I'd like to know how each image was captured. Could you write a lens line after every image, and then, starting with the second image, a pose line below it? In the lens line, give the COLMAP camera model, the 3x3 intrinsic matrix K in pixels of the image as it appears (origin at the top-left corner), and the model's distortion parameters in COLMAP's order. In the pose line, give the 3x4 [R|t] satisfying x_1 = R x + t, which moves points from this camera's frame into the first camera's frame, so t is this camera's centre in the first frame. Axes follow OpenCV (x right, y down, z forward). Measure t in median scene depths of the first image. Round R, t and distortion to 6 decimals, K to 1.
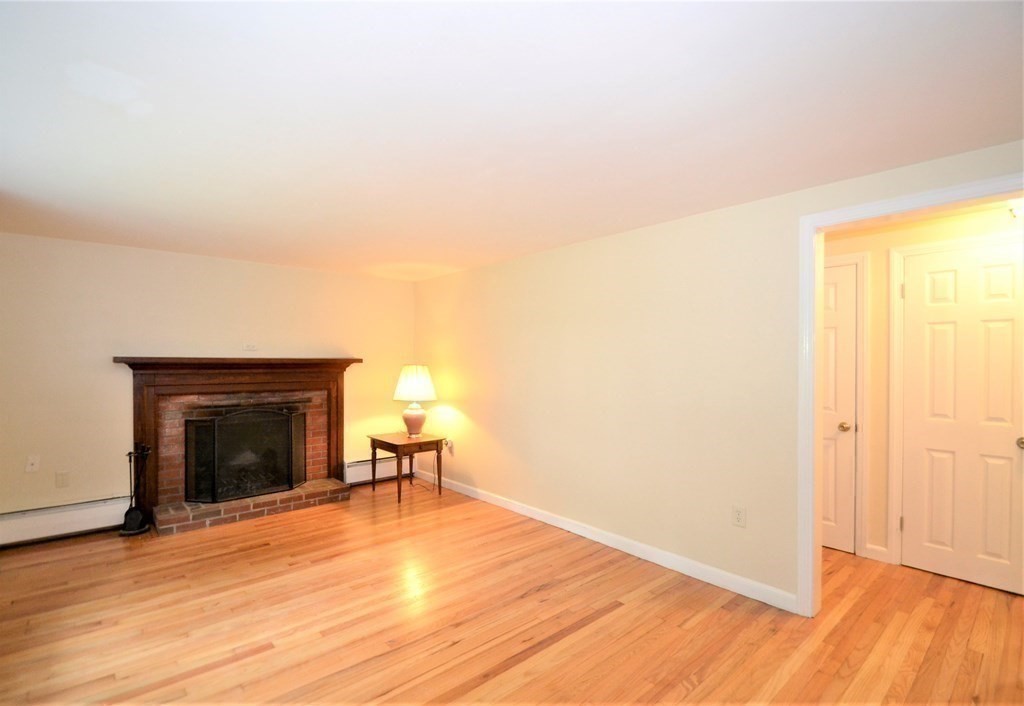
lens RADIAL K [[469.9, 0, 509.7], [0, 469.9, 361.1], [0, 0, 1]] dist [-0.018305, -0.001070]
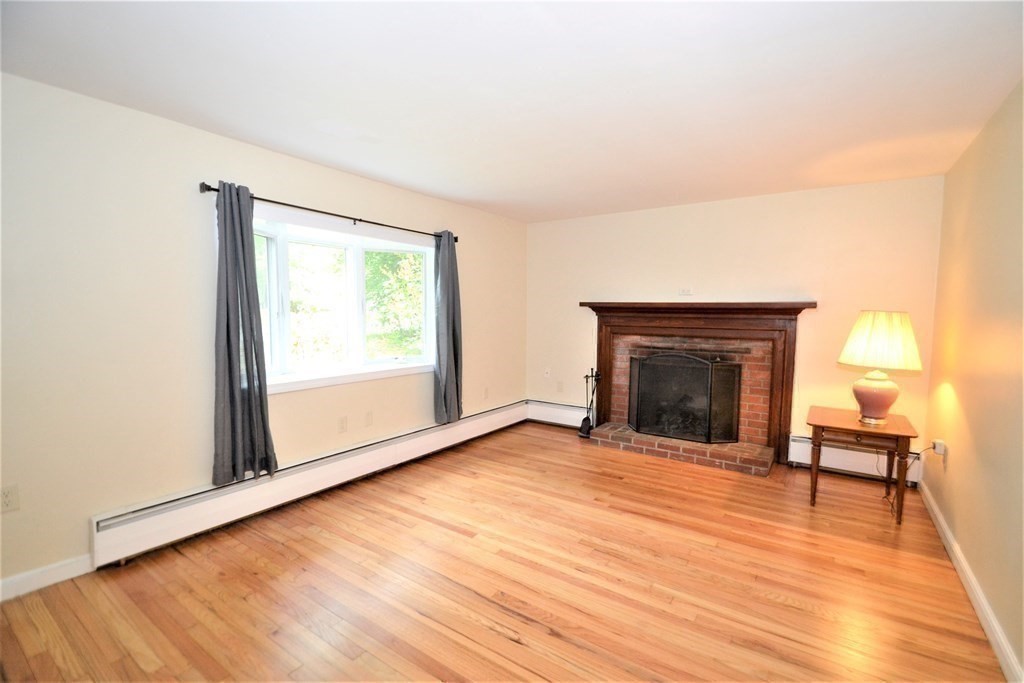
lens RADIAL K [[459.7, 0, 519.4], [0, 459.7, 347.6], [0, 0, 1]] dist [0.002059, -0.000275]
pose [[0.244933, 0.082393, -0.966033, 0.334061], [-0.010058, 0.996545, 0.082446, 0.012179], [0.969488, -0.010478, 0.244915, 0.434841]]
